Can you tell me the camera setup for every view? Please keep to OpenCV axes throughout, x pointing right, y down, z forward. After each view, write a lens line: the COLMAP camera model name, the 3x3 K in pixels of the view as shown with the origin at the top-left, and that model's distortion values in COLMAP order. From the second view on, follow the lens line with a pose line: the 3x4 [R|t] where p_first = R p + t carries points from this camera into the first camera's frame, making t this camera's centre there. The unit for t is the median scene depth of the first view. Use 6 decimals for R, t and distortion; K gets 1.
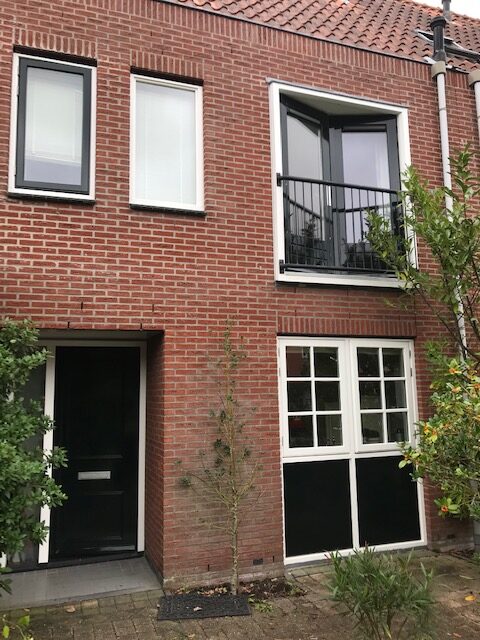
lens RADIAL K [[527.9, 0, 241.6], [0, 527.9, 318.5], [0, 0, 1]] dist [0.049073, -0.005169]
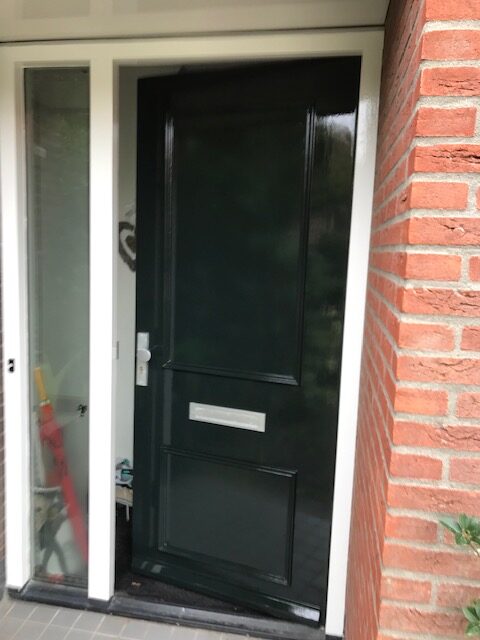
lens RADIAL K [[527.9, 0, 240.5], [0, 527.9, 320.9], [0, 0, 1]] dist [0.049073, -0.005169]
pose [[0.867242, 0.120067, -0.483192, -0.096465], [0.014541, 0.963965, 0.265632, 0.134845], [0.497674, -0.237393, 0.834245, 0.747771]]
